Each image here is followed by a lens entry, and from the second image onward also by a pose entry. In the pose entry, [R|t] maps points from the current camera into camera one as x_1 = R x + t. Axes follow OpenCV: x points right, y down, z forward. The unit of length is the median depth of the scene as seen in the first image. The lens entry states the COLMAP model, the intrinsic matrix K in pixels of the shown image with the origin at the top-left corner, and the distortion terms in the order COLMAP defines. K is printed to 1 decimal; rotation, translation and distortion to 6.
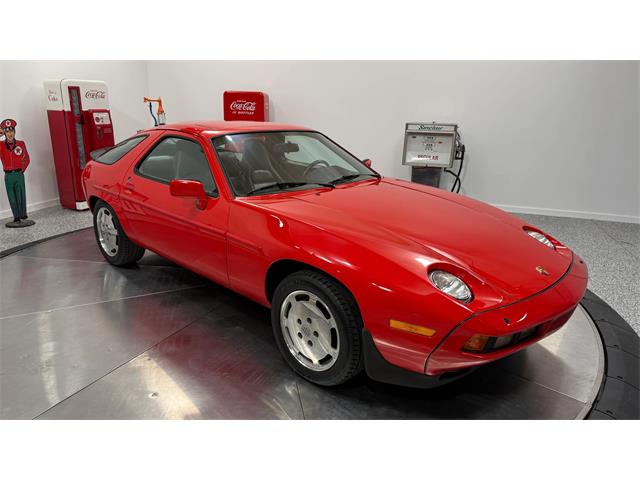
lens RADIAL K [[456.7, 0, 319.0], [0, 456.7, 237.8], [0, 0, 1]] dist [0.022375, -0.044912]
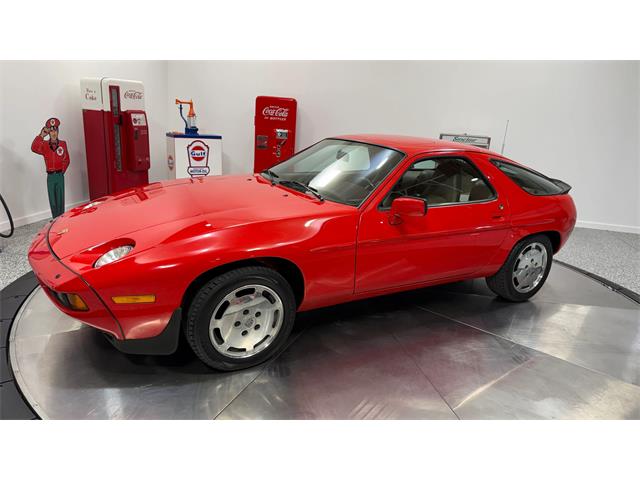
lens RADIAL K [[456.7, 0, 316.9], [0, 456.7, 237.8], [0, 0, 1]] dist [0.022375, -0.044912]
pose [[0.996537, 0.013167, 0.082098, -0.173128], [-0.012485, 0.999883, -0.008820, -0.005935], [-0.082205, 0.007765, 0.996585, 0.002078]]
